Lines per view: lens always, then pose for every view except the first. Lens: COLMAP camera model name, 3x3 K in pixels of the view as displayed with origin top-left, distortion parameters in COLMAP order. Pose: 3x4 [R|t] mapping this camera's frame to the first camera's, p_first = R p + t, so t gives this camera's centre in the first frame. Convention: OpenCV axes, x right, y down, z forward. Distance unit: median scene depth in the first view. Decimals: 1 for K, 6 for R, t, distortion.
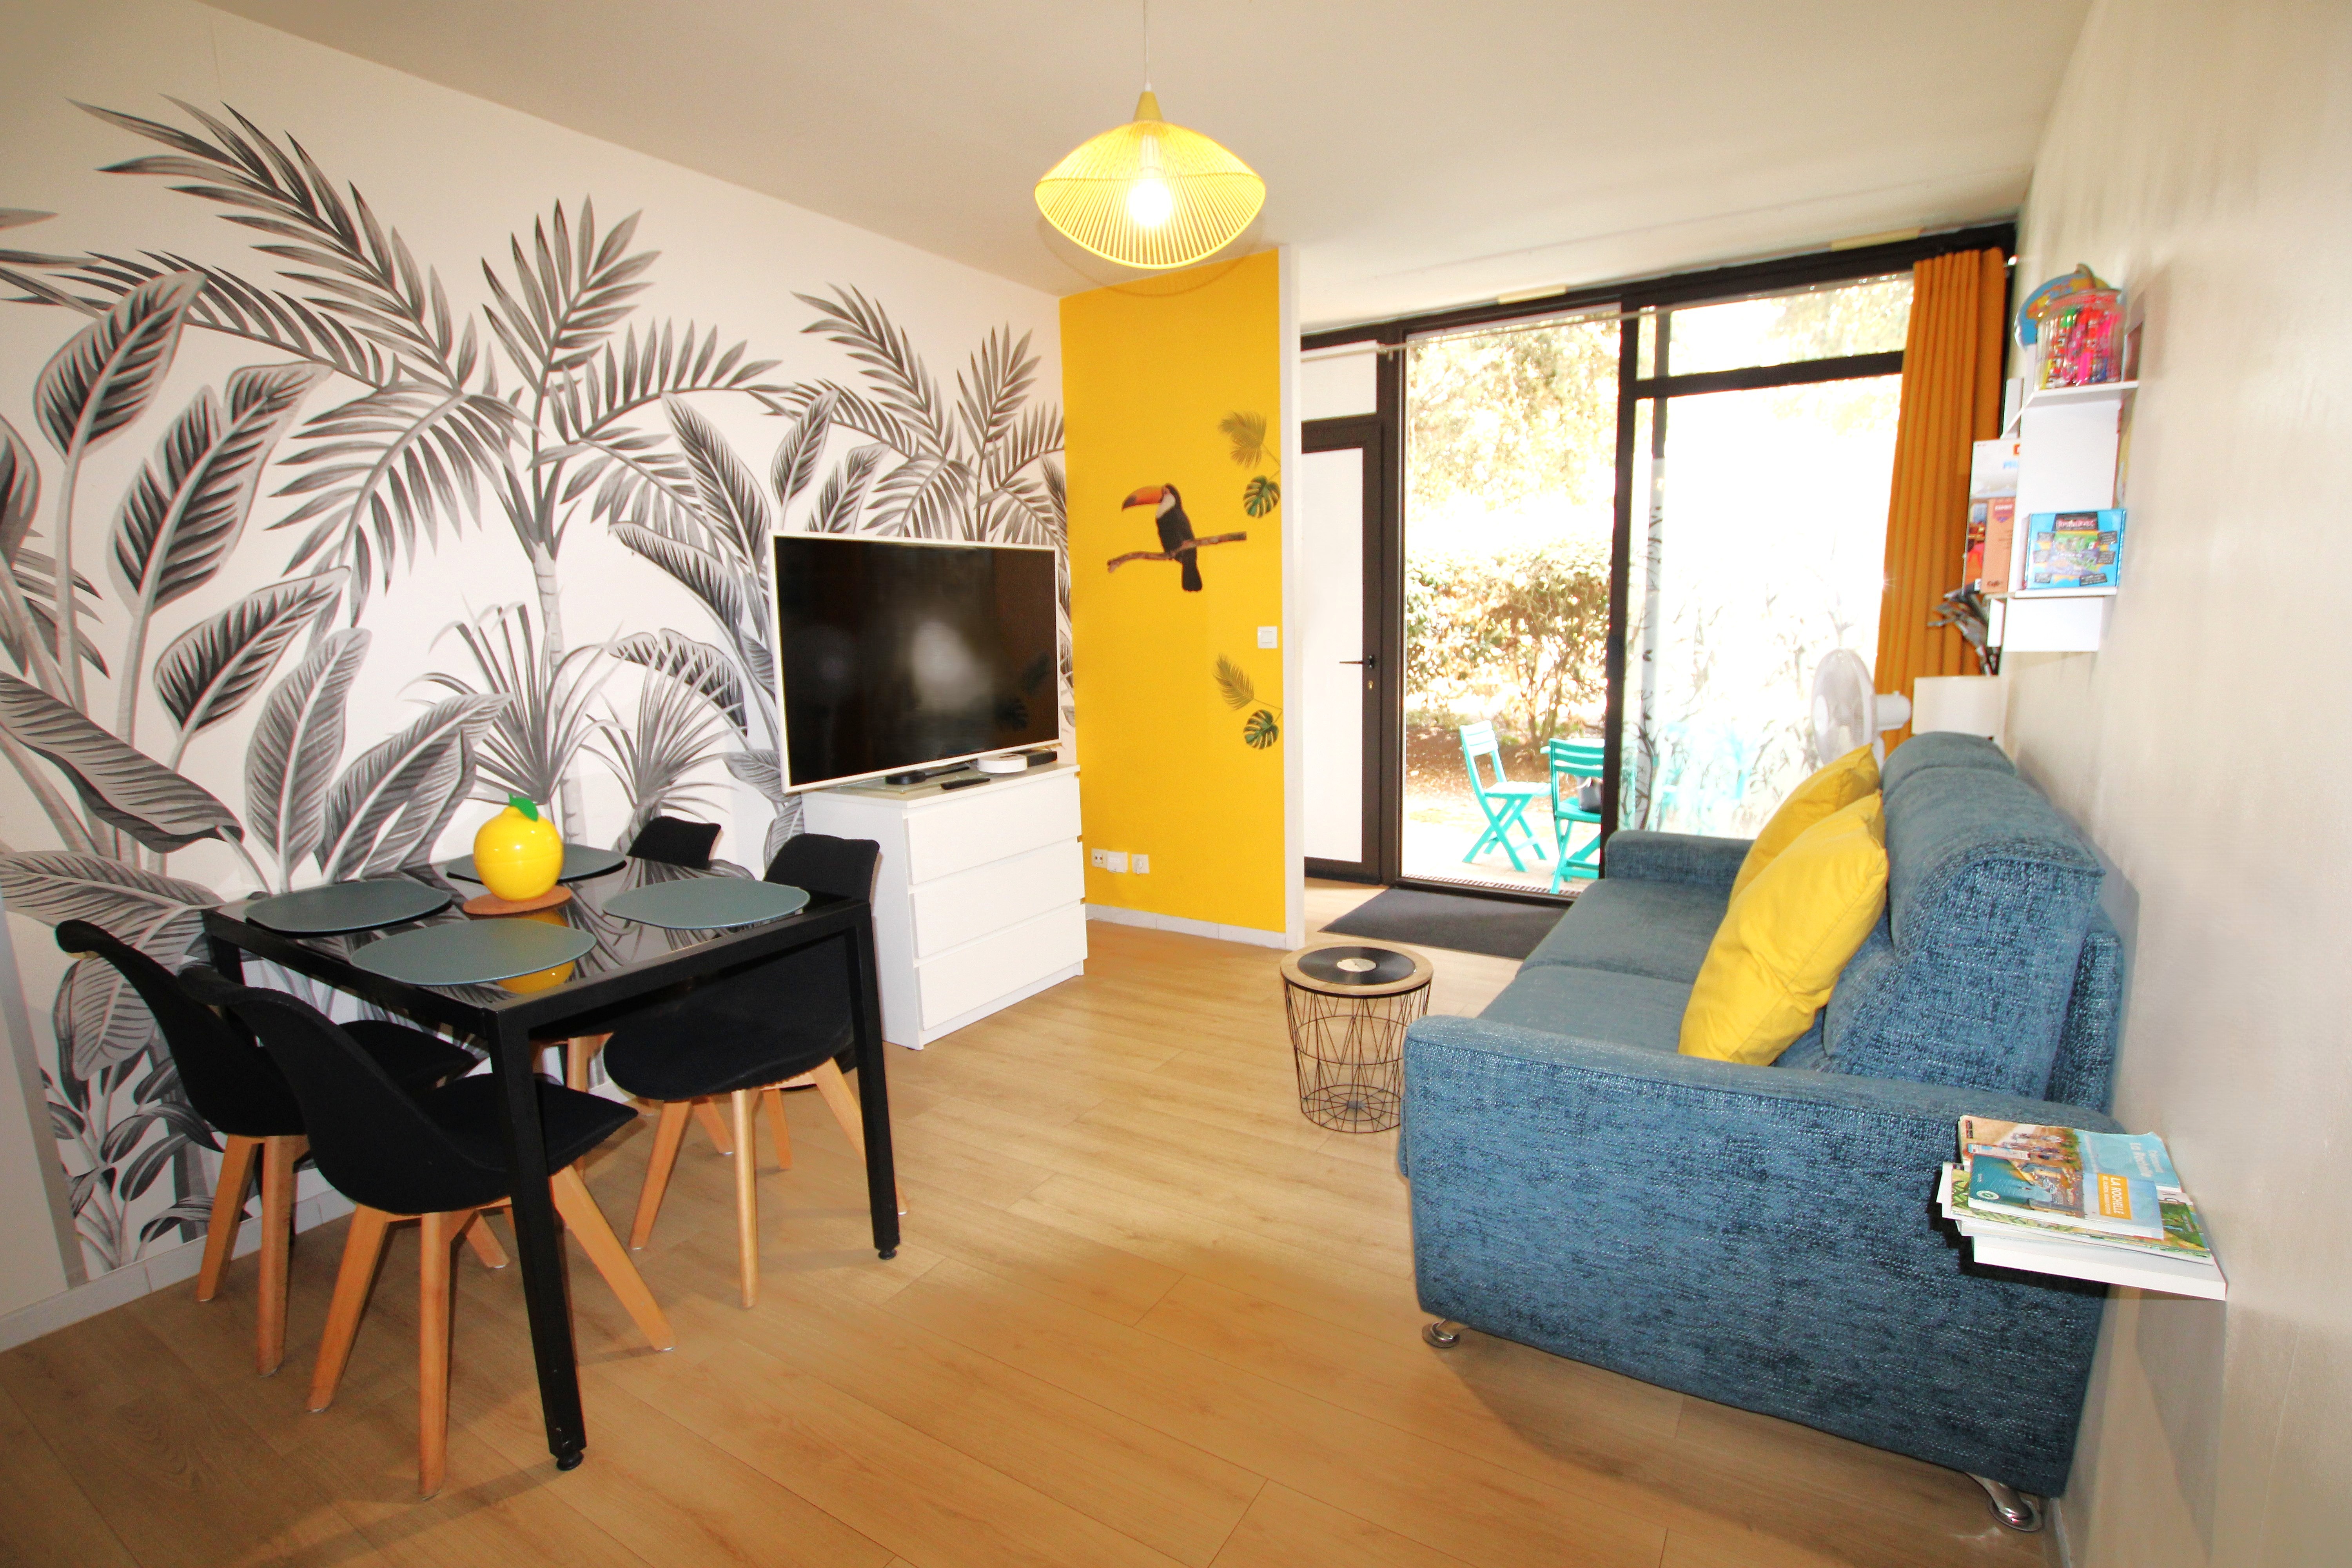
lens RADIAL K [[1093.0, 0, 1189.4], [0, 1093.0, 789.8], [0, 0, 1]] dist [-0.035799, -0.000542]
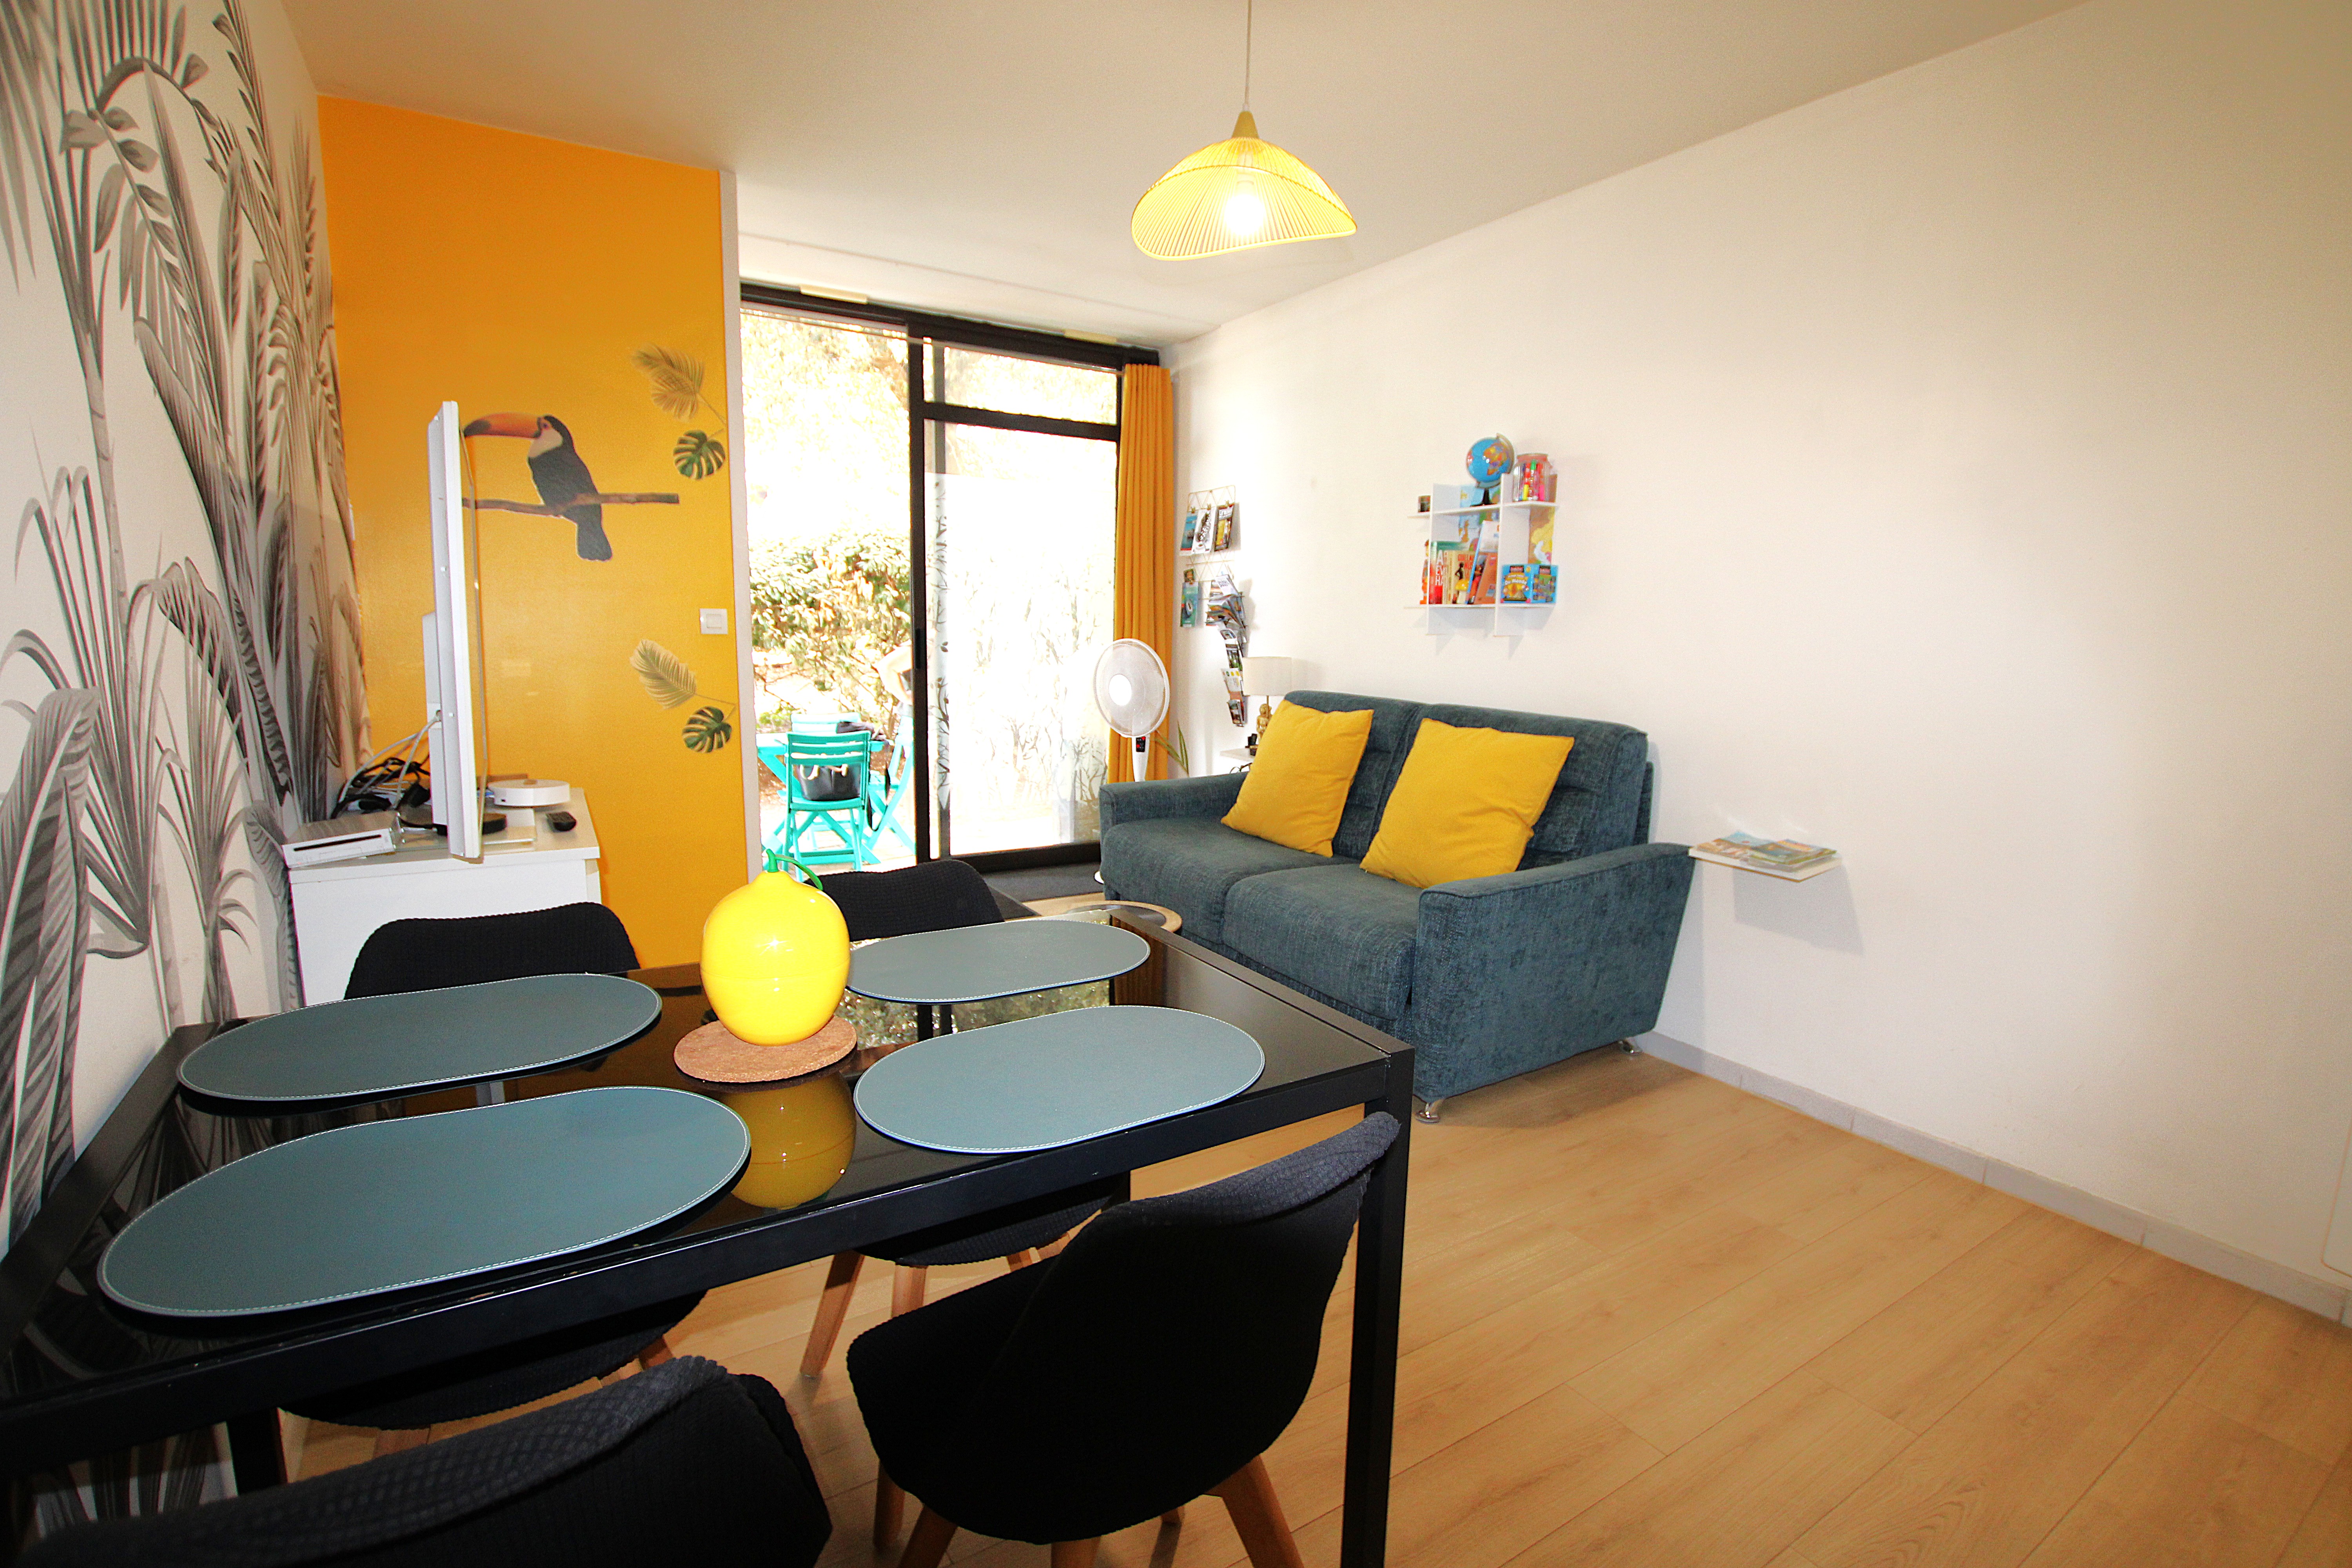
lens RADIAL K [[1093.0, 0, 1189.4], [0, 1093.0, 789.8], [0, 0, 1]] dist [-0.035799, -0.000542]
pose [[0.427603, -0.105749, 0.897760, -0.540343], [0.114006, 0.991513, 0.062491, -0.018959], [-0.896749, 0.075629, 0.436030, 0.302332]]
